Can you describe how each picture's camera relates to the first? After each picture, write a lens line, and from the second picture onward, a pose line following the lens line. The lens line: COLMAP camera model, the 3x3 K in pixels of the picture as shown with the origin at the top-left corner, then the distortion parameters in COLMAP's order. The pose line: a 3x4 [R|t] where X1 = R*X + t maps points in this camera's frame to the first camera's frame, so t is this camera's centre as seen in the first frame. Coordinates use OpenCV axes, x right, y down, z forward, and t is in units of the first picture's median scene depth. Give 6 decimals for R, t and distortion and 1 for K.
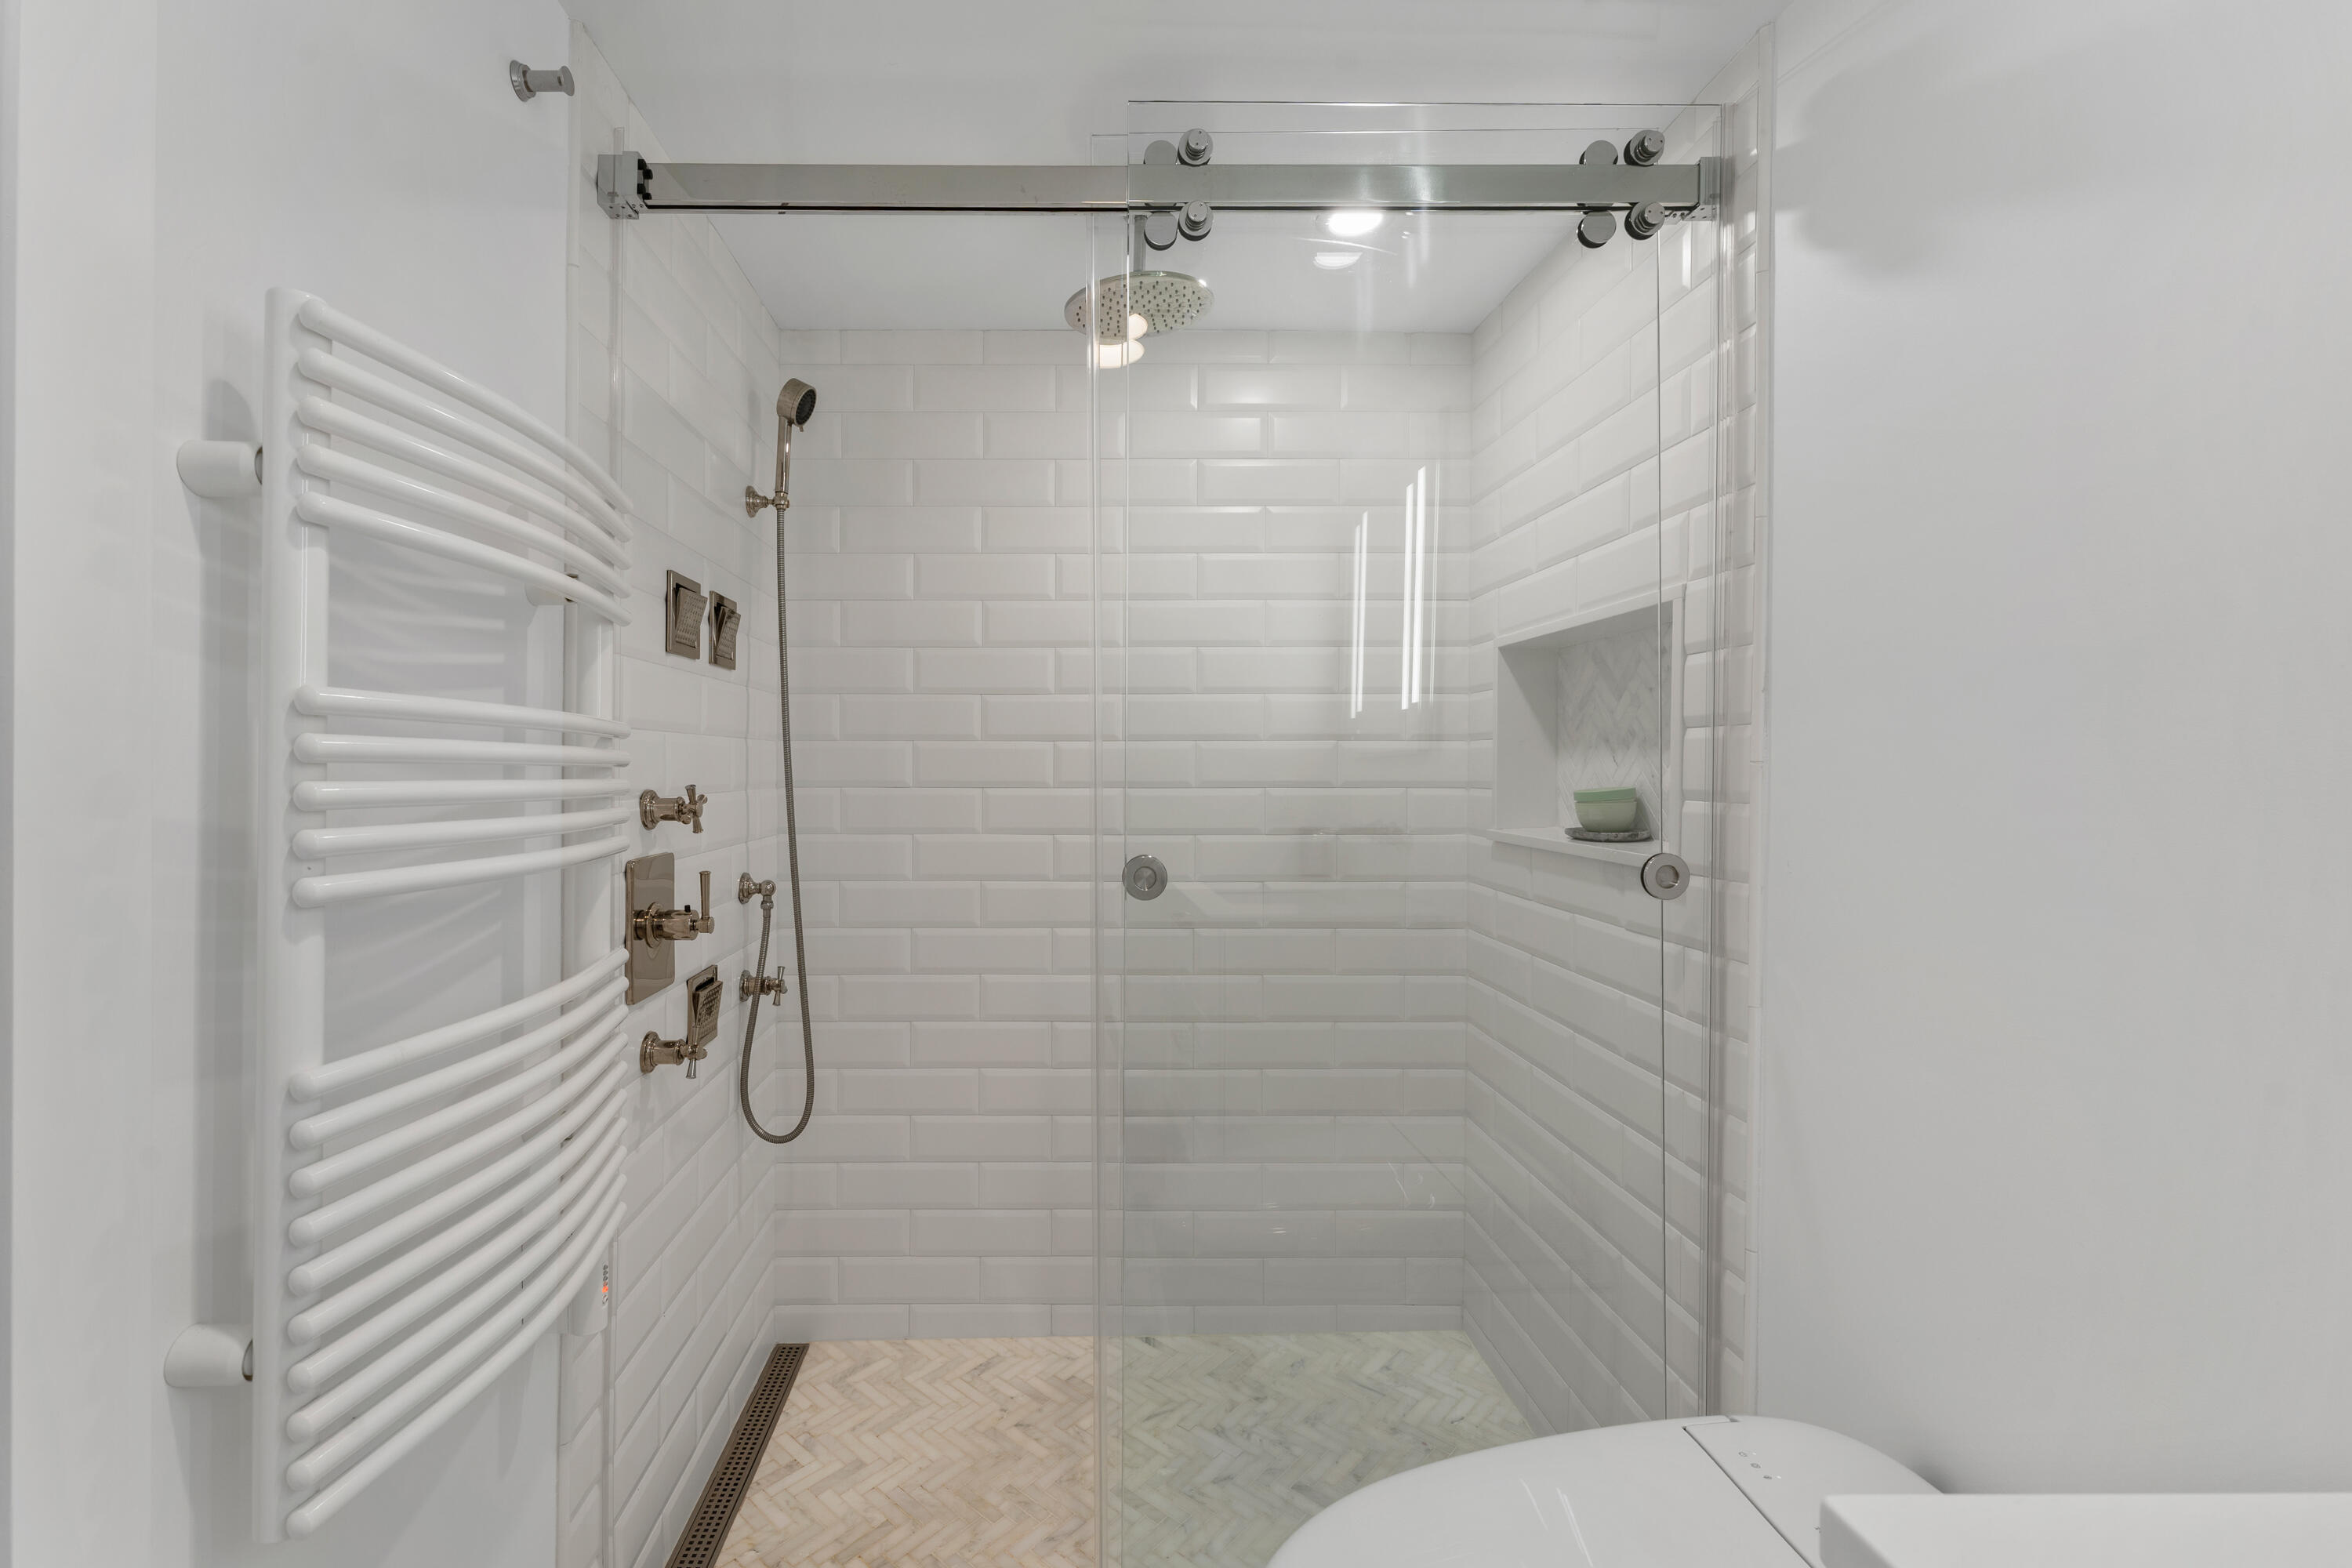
lens RADIAL K [[988.2, 0, 1178.9], [0, 988.2, 760.6], [0, 0, 1]] dist [0.001343, 0.000359]
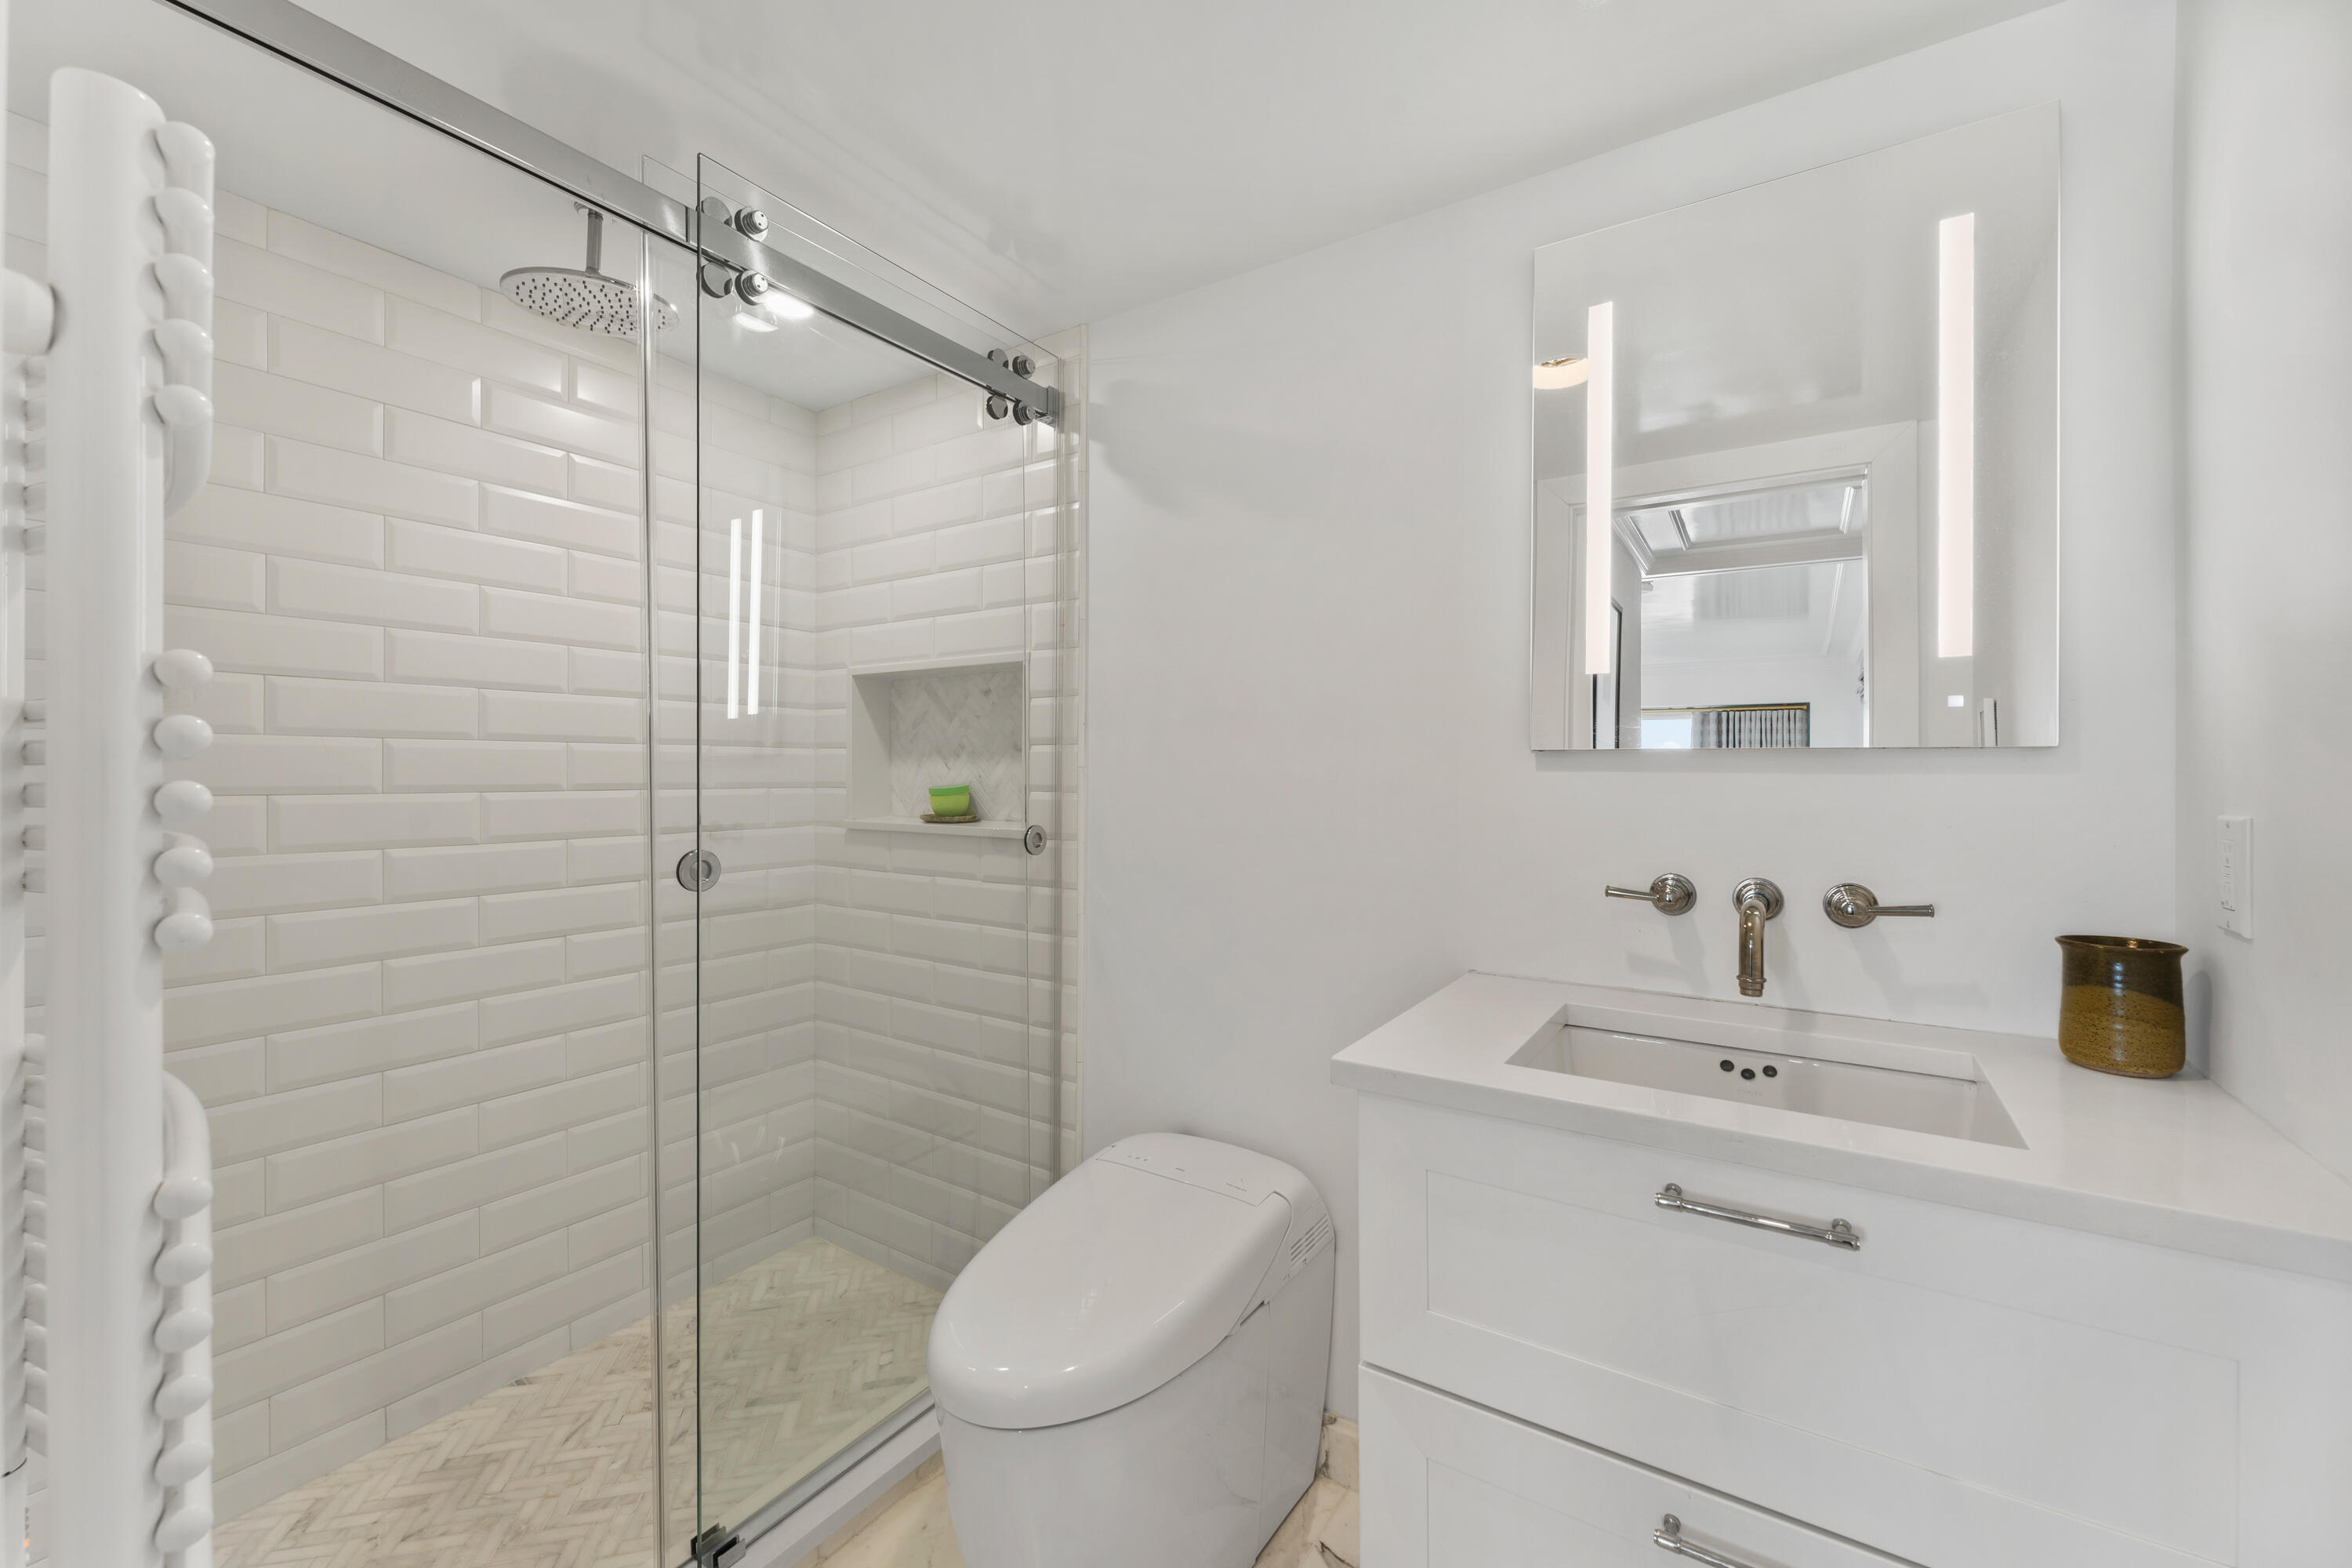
lens RADIAL K [[947.3, 0, 1154.4], [0, 947.3, 763.0], [0, 0, 1]] dist [-0.002104, -0.000282]
pose [[0.558862, 0.009084, 0.829211, -0.520277], [-0.007321, 0.999955, -0.006020, 0.002176], [-0.829229, -0.002706, 0.558903, 0.009605]]
